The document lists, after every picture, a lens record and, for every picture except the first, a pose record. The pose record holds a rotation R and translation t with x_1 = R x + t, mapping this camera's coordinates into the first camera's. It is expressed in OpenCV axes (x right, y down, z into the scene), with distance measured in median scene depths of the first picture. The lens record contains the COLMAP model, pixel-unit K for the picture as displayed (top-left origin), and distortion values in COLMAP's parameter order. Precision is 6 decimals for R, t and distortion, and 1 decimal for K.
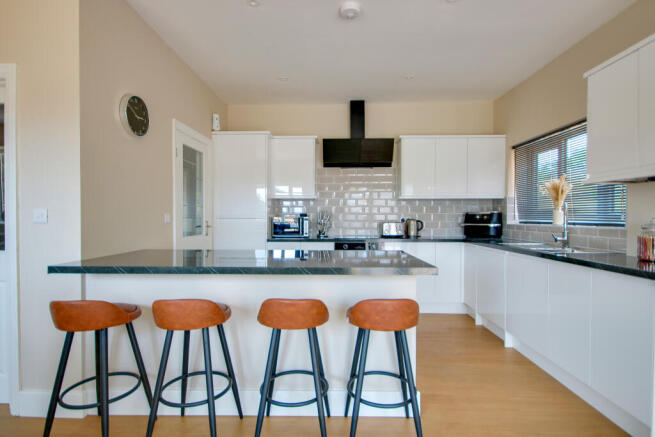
lens RADIAL K [[340.8, 0, 327.5], [0, 340.8, 218.5], [0, 0, 1]] dist [0.000977, 0.000740]
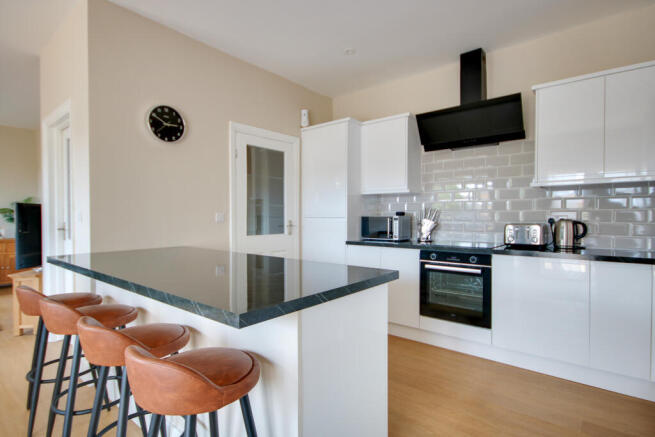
lens RADIAL K [[331.6, 0, 327.5], [0, 331.6, 218.5], [0, 0, 1]] dist [0.001895, -0.000023]
pose [[0.790665, 0.003608, -0.612239, 0.302722], [0.000852, 0.999975, 0.006993, -0.003987], [0.612249, -0.006051, 0.790642, 0.293284]]
